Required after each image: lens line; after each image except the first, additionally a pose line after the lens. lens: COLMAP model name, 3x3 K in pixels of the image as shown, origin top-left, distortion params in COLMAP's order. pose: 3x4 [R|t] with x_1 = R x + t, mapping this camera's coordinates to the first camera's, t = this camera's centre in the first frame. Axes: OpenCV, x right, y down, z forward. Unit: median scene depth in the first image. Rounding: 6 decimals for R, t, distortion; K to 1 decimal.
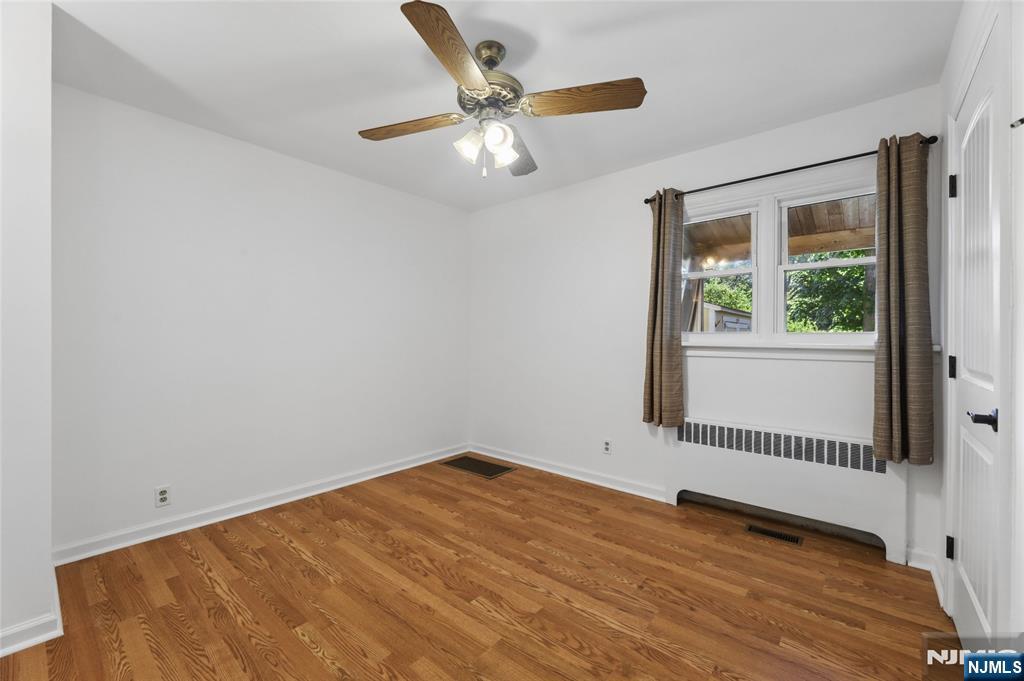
lens RADIAL K [[416.3, 0, 515.5], [0, 416.3, 337.3], [0, 0, 1]] dist [-0.001366, -0.001092]
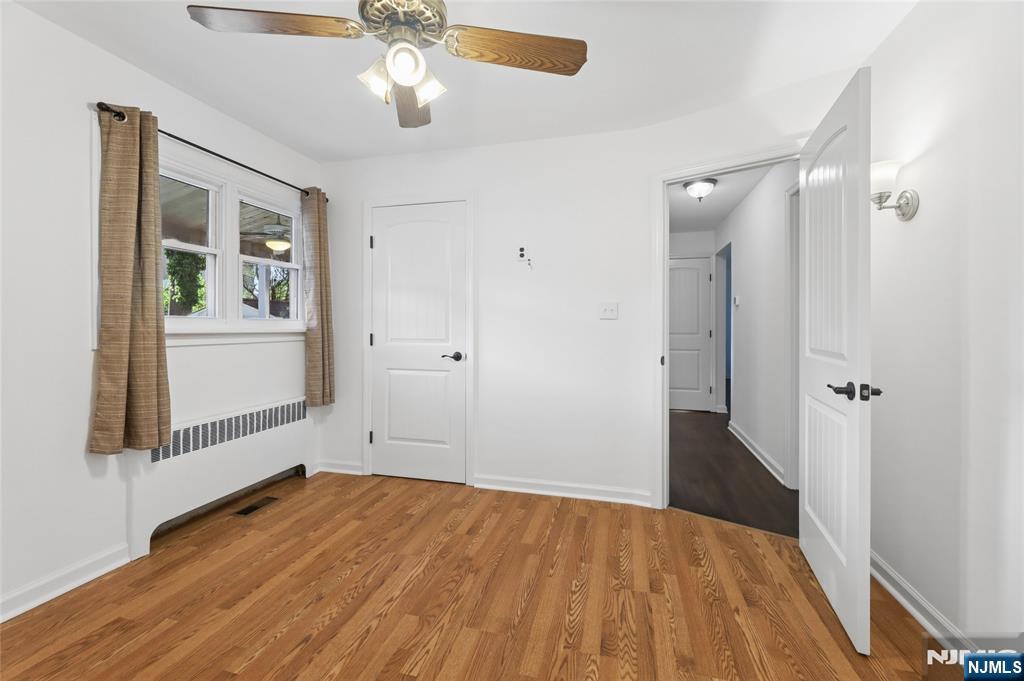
lens RADIAL K [[425.3, 0, 510.1], [0, 425.3, 322.2], [0, 0, 1]] dist [-0.000571, -0.000185]
pose [[-0.427553, 0.002238, 0.903988, -0.710712], [-0.006941, 0.999959, -0.005759, -0.000401], [-0.903964, -0.008736, -0.427520, 0.955153]]
